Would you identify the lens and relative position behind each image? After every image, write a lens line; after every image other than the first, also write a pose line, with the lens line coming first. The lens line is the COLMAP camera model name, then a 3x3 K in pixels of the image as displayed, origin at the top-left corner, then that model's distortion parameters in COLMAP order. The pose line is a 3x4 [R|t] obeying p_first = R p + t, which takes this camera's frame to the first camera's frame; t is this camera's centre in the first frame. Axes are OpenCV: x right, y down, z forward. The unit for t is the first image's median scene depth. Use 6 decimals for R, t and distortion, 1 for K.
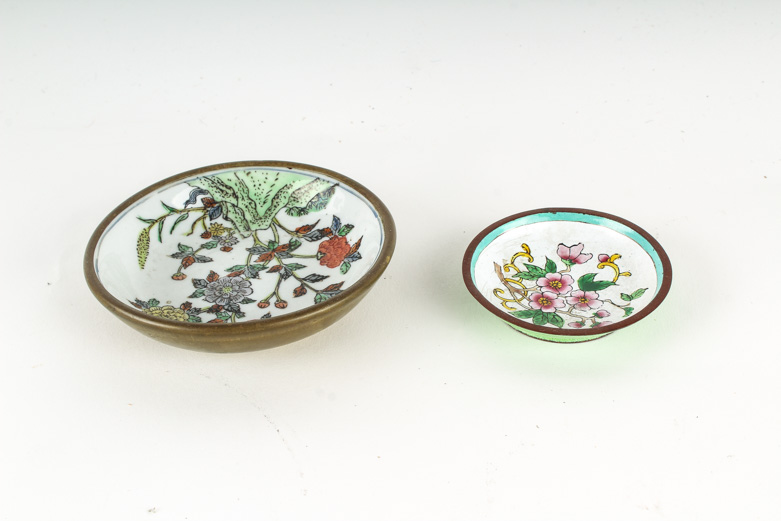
lens RADIAL K [[1264.2, 0, 390.7], [0, 1264.2, 260.6], [0, 0, 1]] dist [0.020759, 0.000000]
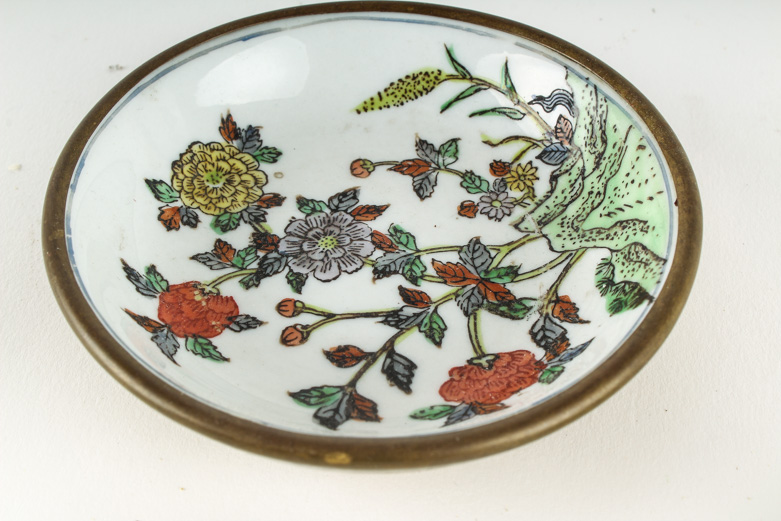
lens RADIAL K [[1289.8, 0, 390.6], [0, 1289.8, 260.0], [0, 0, 1]] dist [0.002756, 0.000000]
pose [[0.208531, 0.725475, -0.655897, 0.203381], [-0.553379, 0.640486, 0.532493, -0.243789], [0.806403, 0.251919, 0.535024, 0.710852]]
